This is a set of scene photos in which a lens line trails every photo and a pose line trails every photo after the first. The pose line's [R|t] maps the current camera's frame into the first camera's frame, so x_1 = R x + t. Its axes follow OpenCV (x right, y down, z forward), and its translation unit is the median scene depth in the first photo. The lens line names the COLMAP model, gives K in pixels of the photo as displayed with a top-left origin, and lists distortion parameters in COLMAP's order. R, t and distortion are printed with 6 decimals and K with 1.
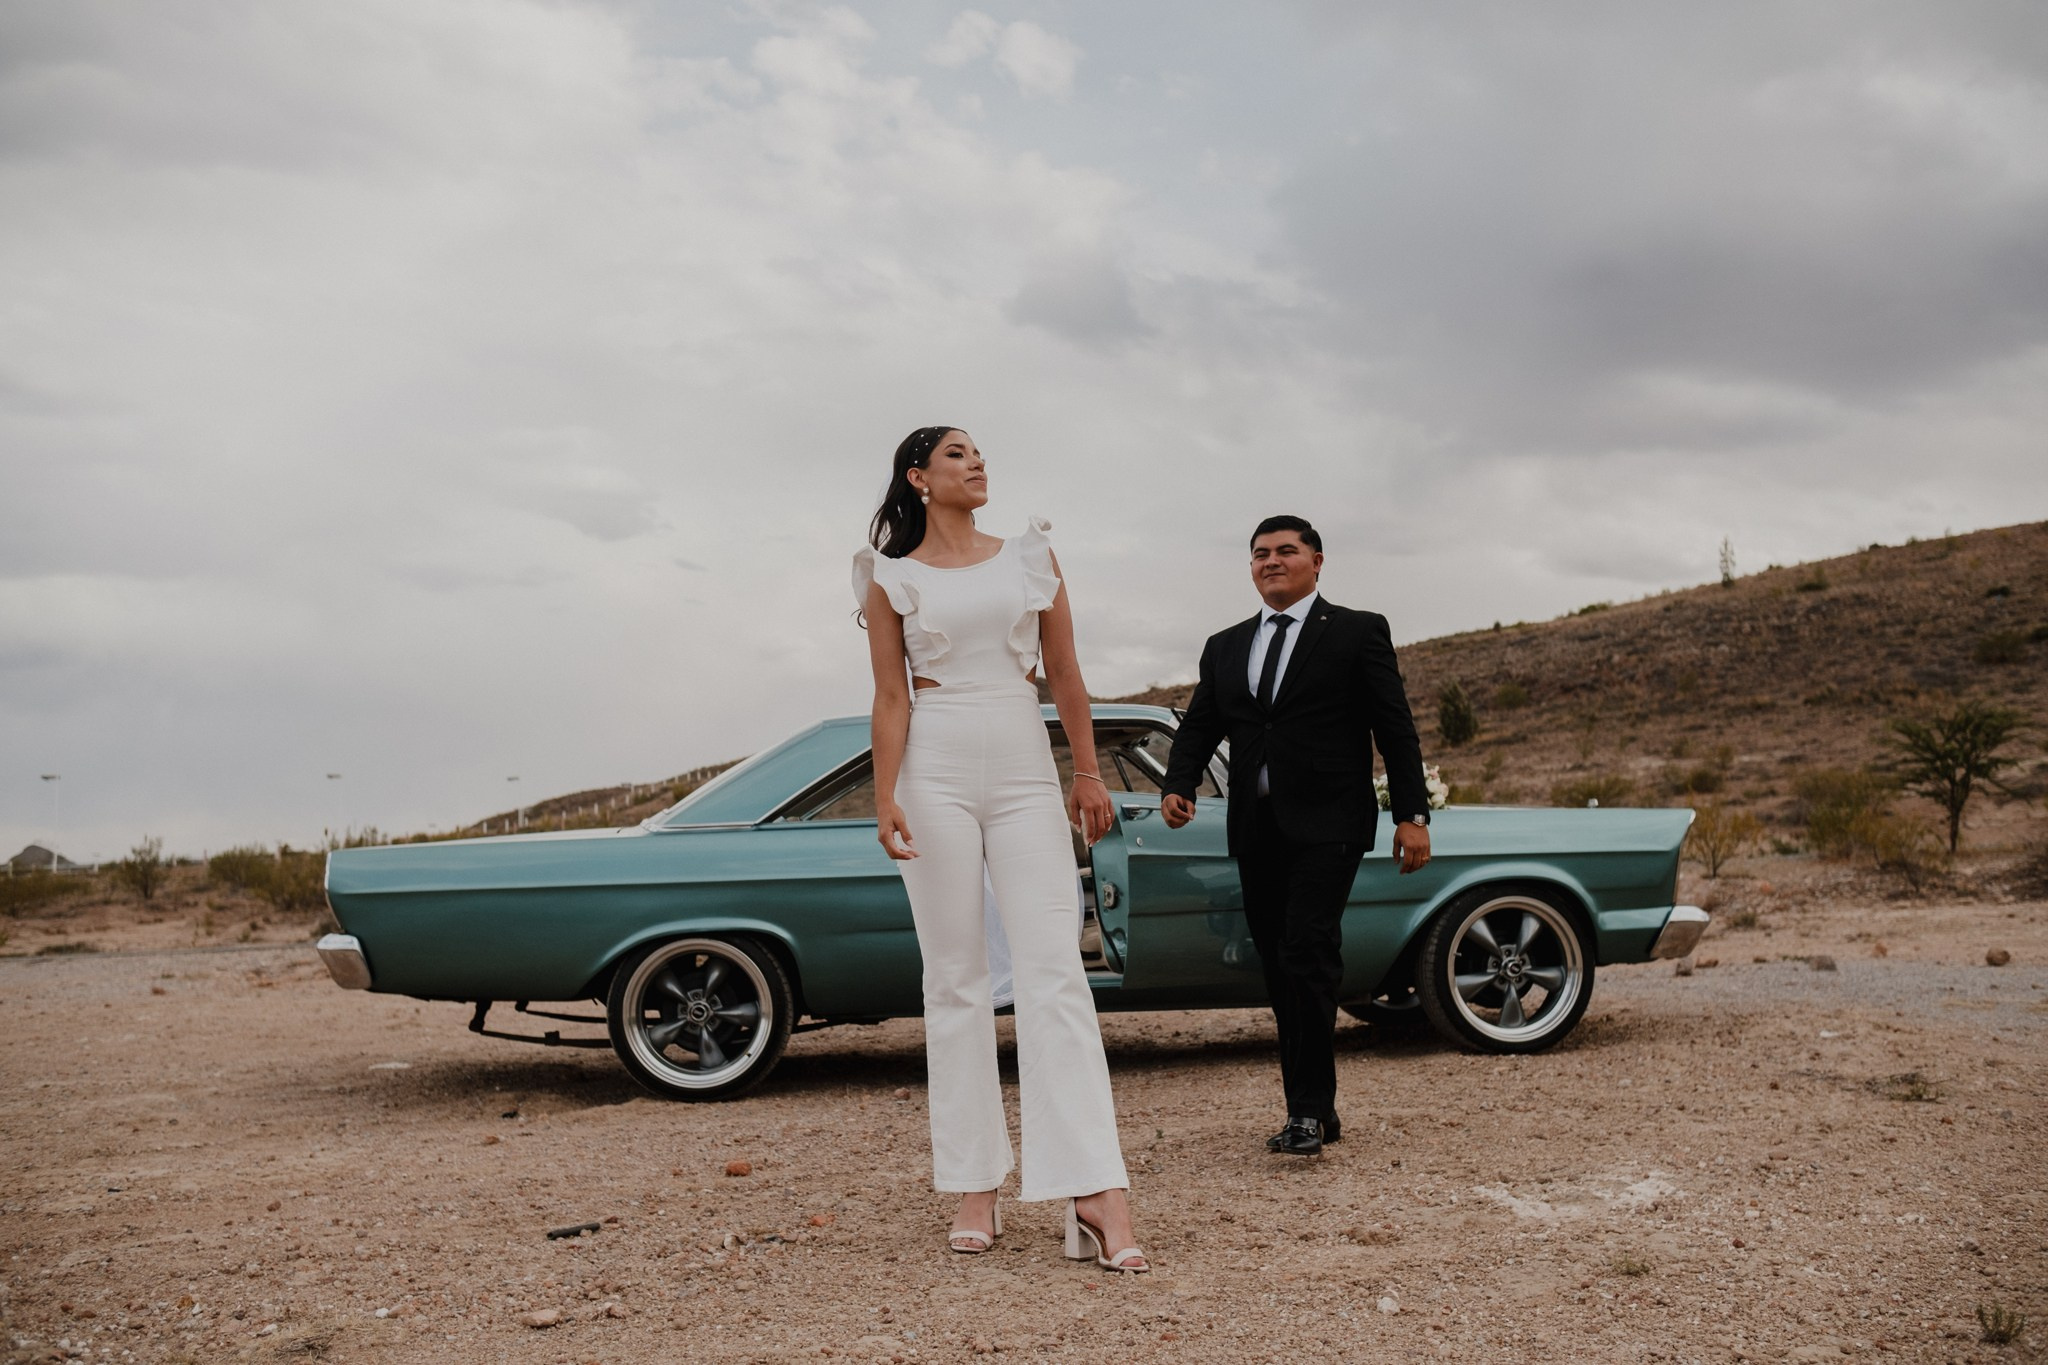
lens RADIAL K [[2058.3, 0, 1031.2], [0, 2058.3, 671.2], [0, 0, 1]] dist [-0.135856, 0.242344]
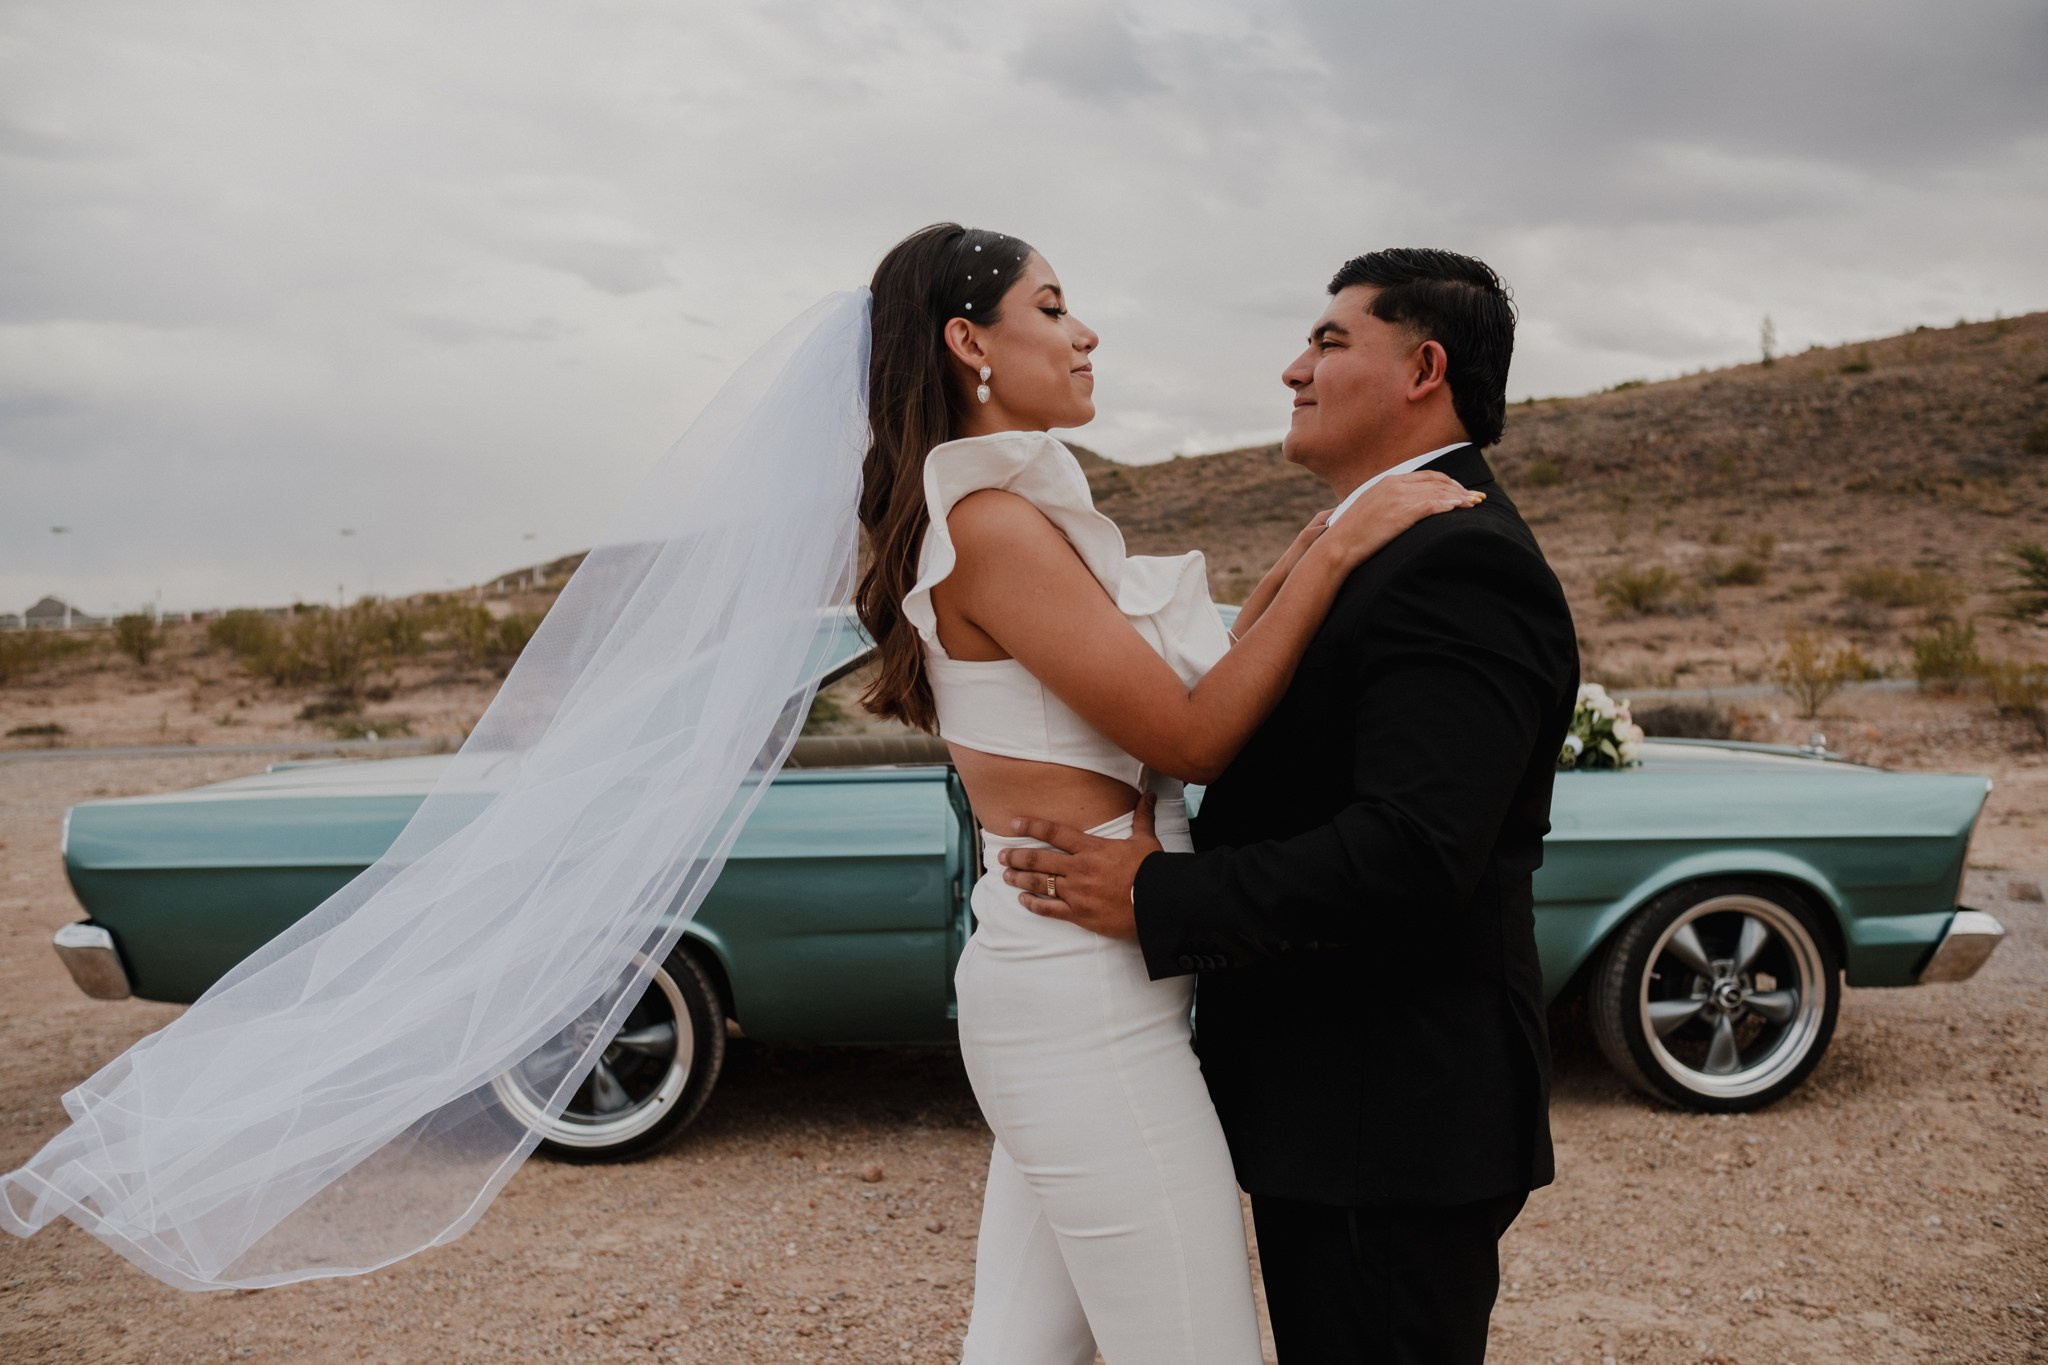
lens RADIAL K [[2058.3, 0, 1031.2], [0, 2058.3, 671.2], [0, 0, 1]] dist [-0.135856, 0.242344]
pose [[0.999754, 0.020438, -0.008645, -0.000842], [-0.019304, 0.993124, 0.115462, -0.007359], [0.010945, -0.115267, 0.993274, 0.049534]]
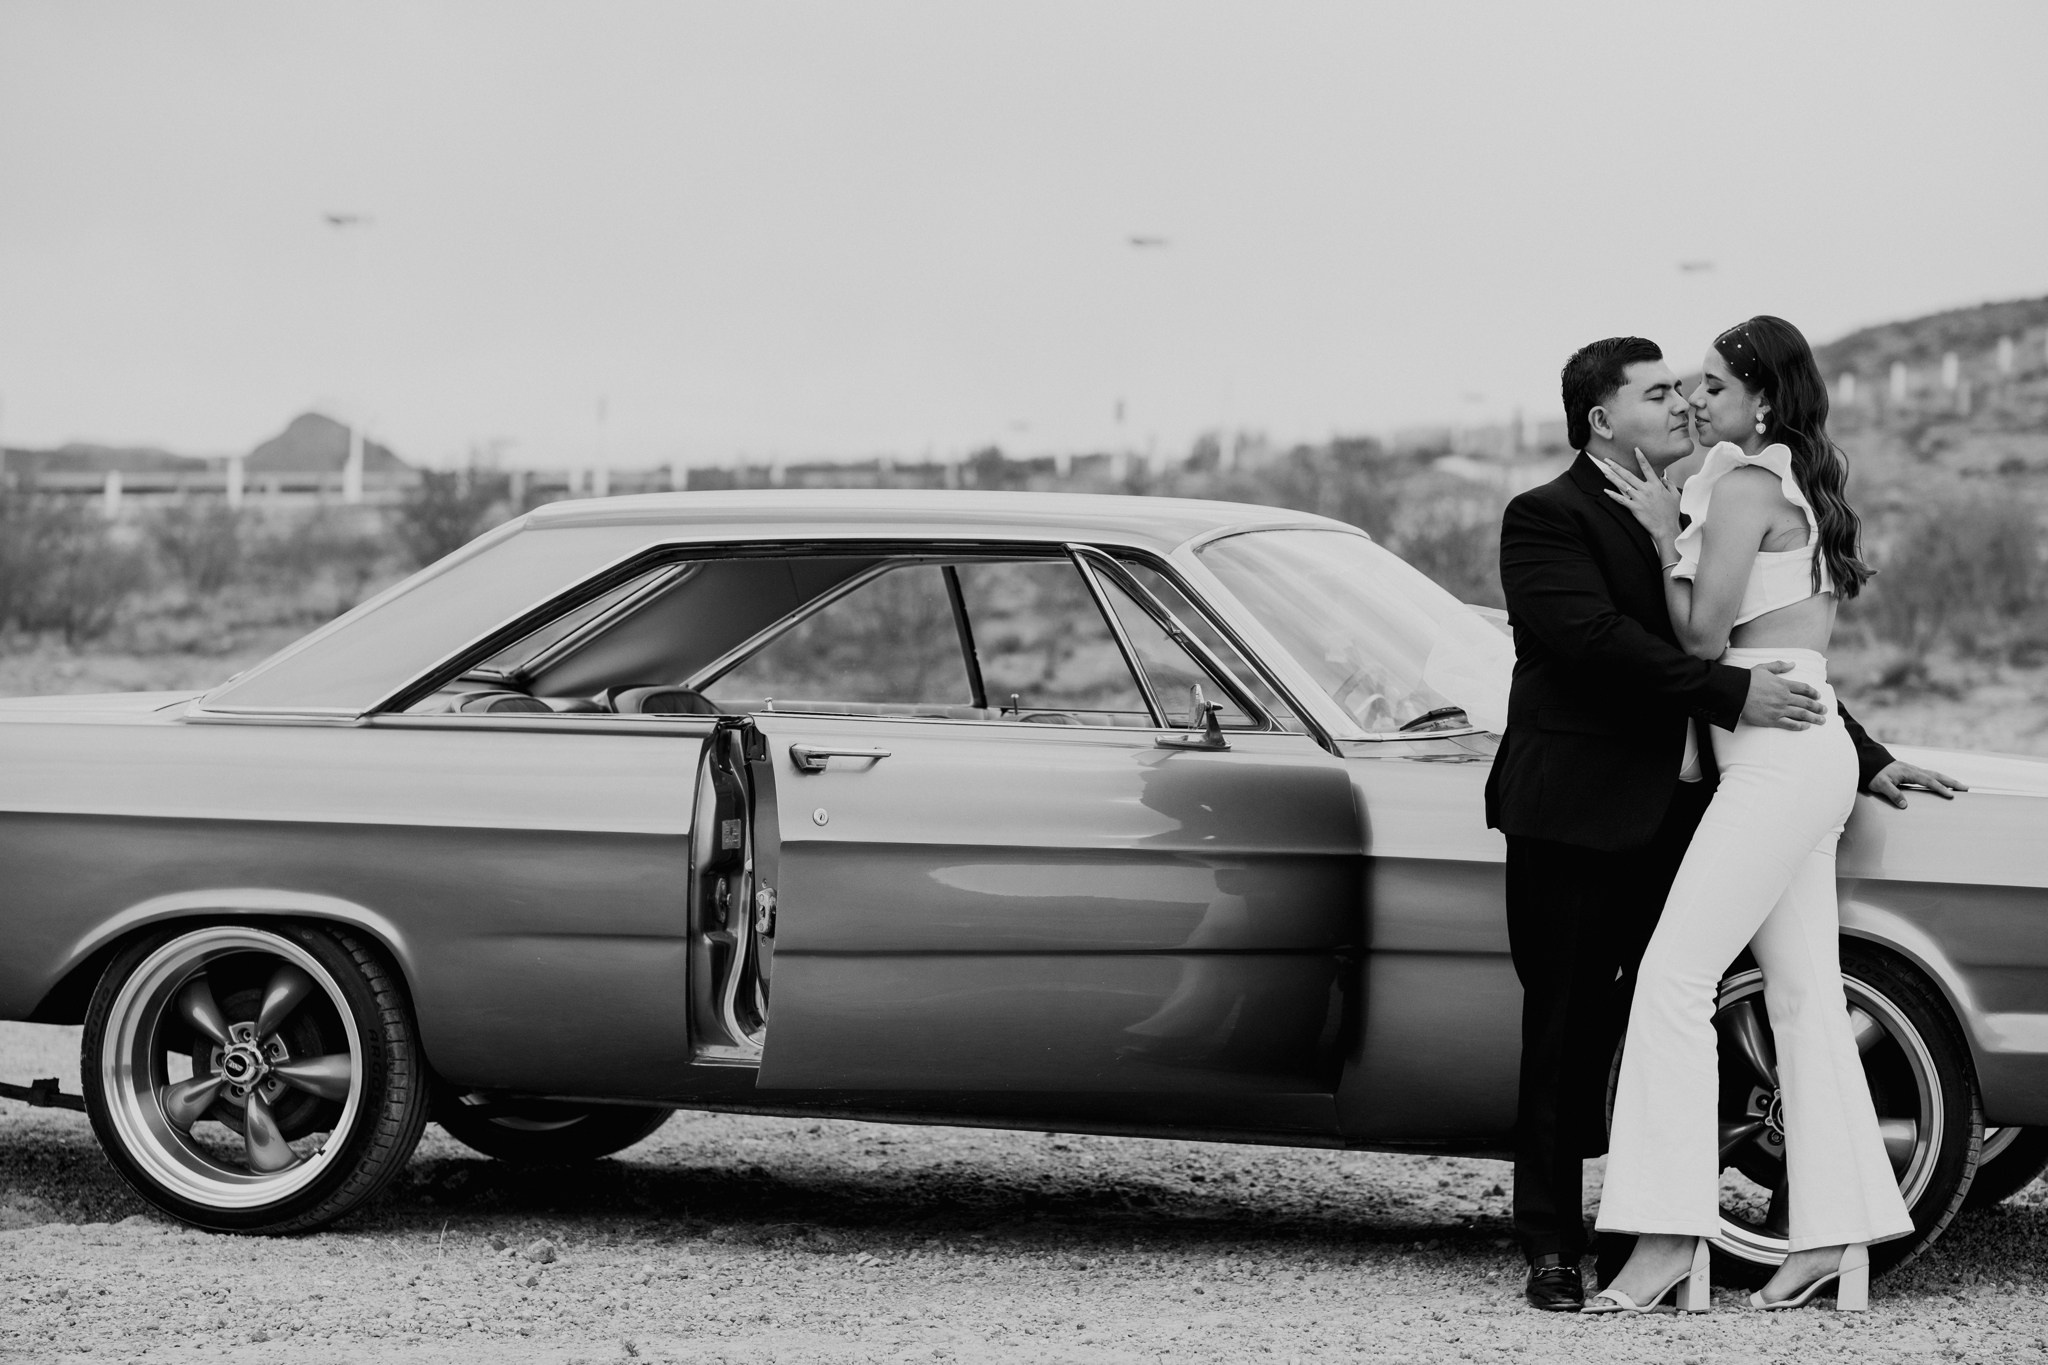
lens RADIAL K [[6708.3, 0, 1024.0], [0, 6708.3, 682.5], [0, 0, 1]] dist [-0.094824, 0.199799]
pose [[0.936124, 0.061871, -0.346185, 0.099256], [-0.021731, 0.992698, 0.118656, -0.022557], [0.350999, -0.103553, 0.930632, -0.084625]]
